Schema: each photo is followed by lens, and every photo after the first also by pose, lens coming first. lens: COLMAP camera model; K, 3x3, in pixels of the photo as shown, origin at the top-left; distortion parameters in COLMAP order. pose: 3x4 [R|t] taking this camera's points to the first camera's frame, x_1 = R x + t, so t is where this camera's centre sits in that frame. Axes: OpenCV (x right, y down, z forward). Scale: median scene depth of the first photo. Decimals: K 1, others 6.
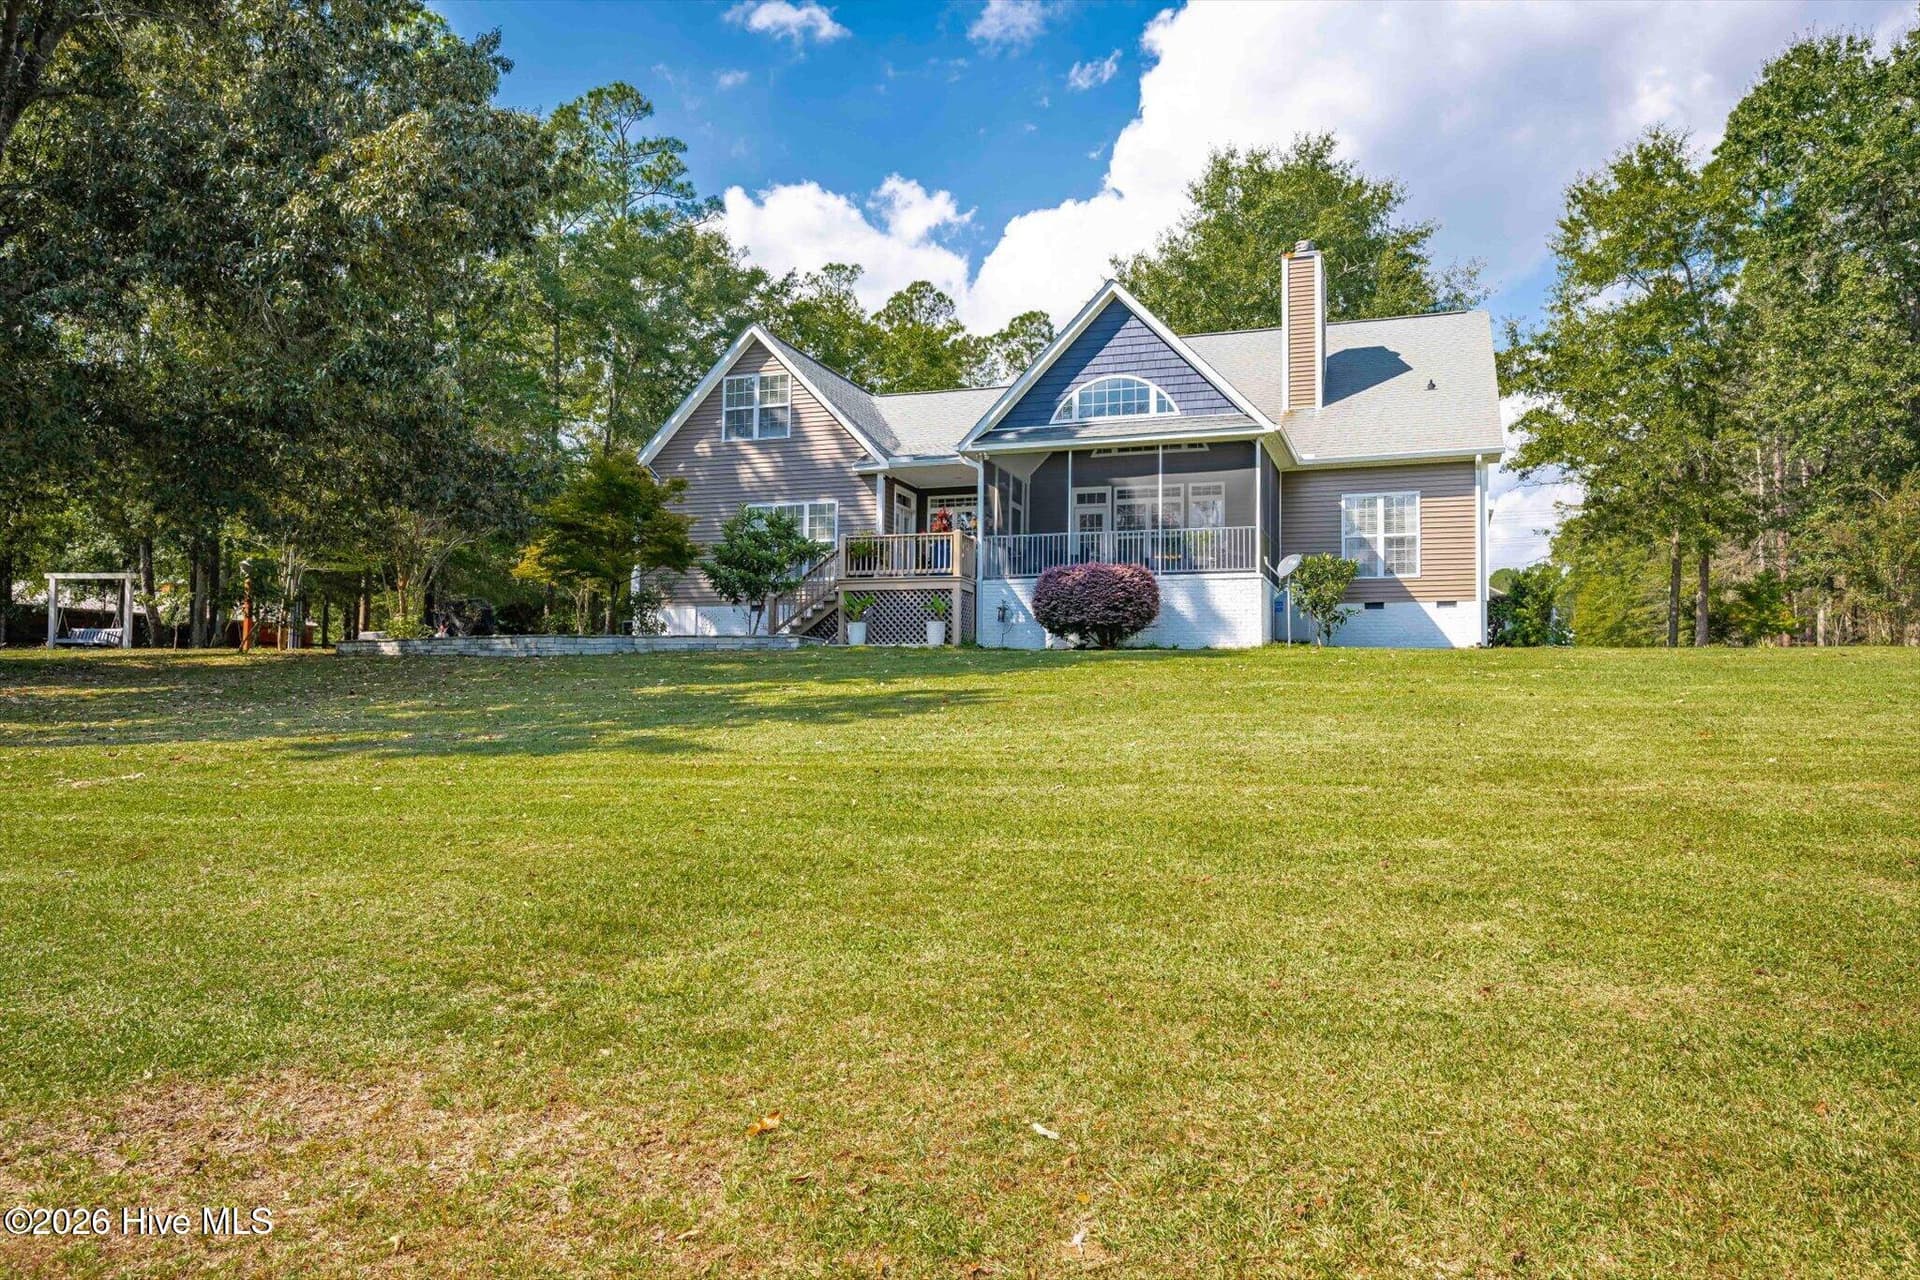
lens RADIAL K [[1258.7, 0, 957.4], [0, 1258.7, 634.5], [0, 0, 1]] dist [0.002321, 0.000316]
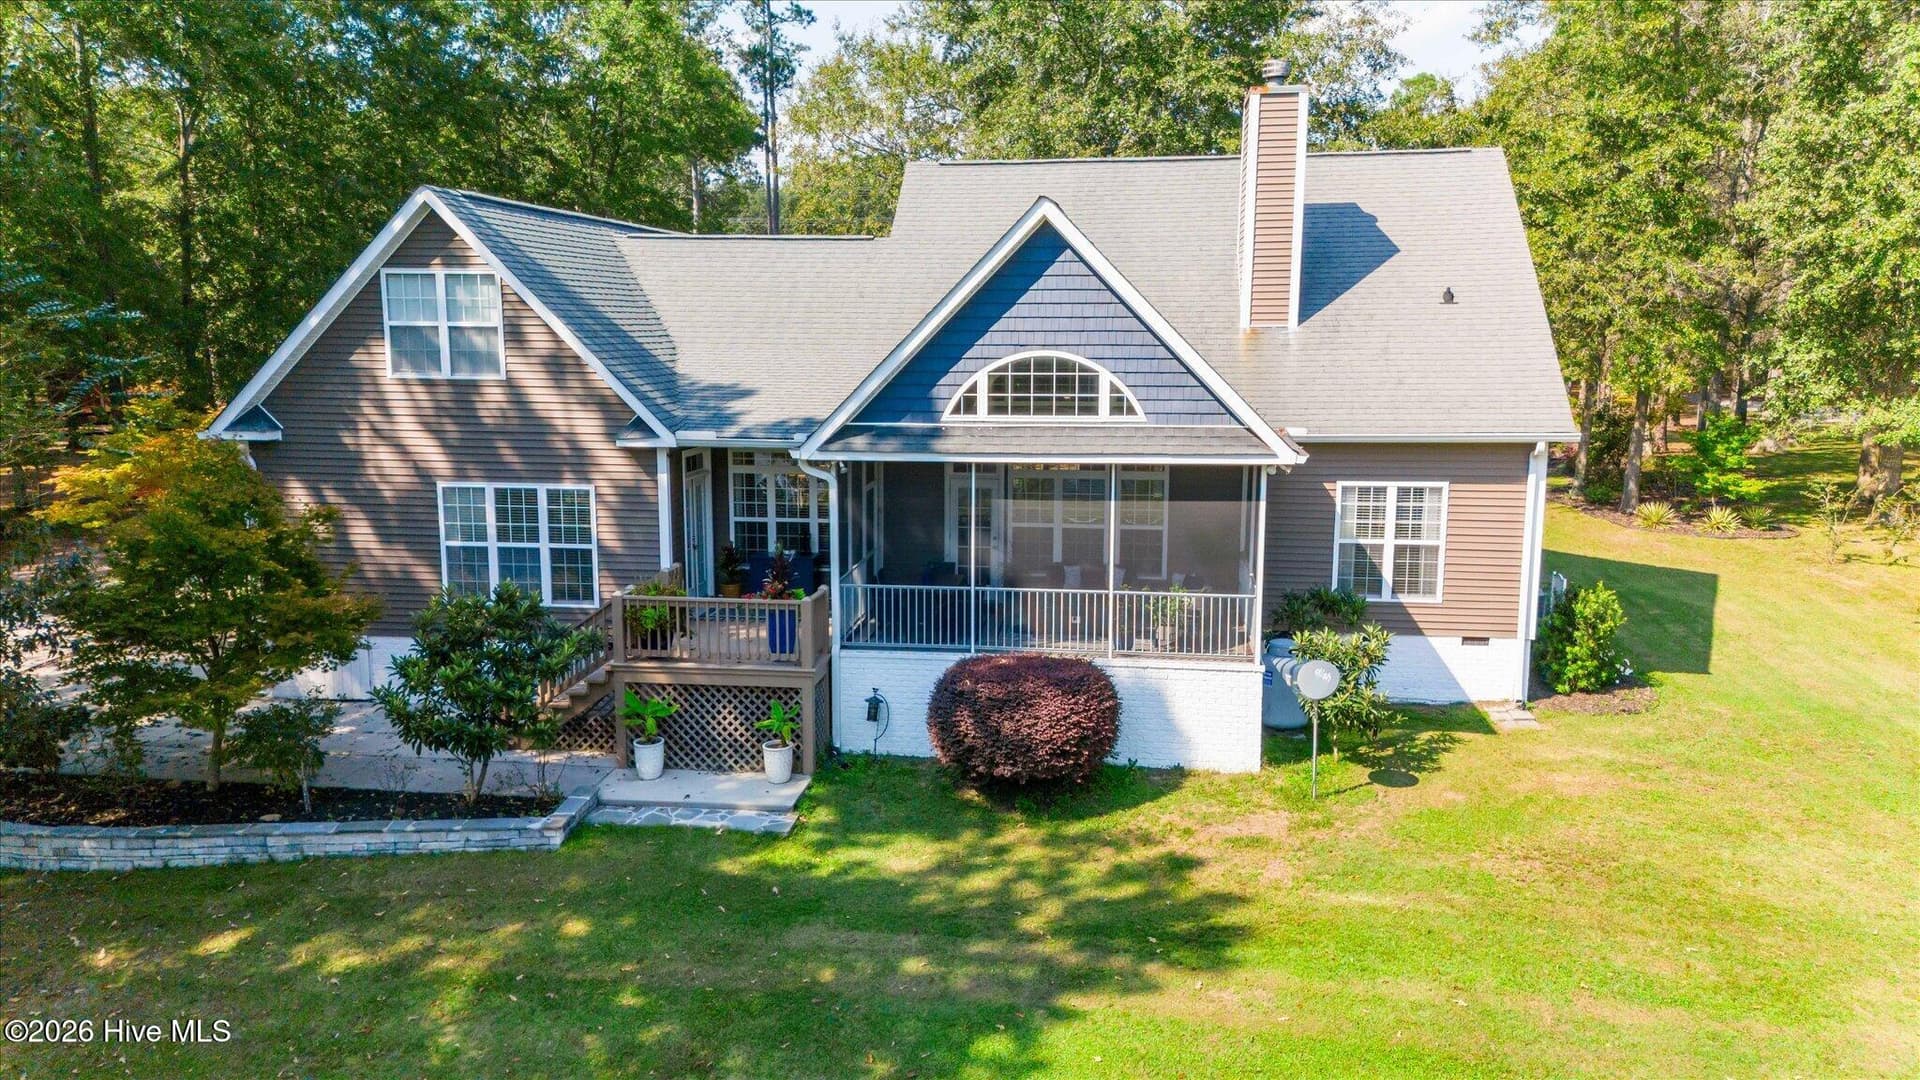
lens RADIAL K [[1386.9, 0, 966.8], [0, 1386.9, 552.2], [0, 0, 1]] dist [0.103040, -0.059536]
pose [[0.979008, -0.043682, 0.199087, -0.059326], [0.002627, 0.979388, 0.201971, -0.248682], [-0.203806, -0.197208, 0.958943, 0.308217]]
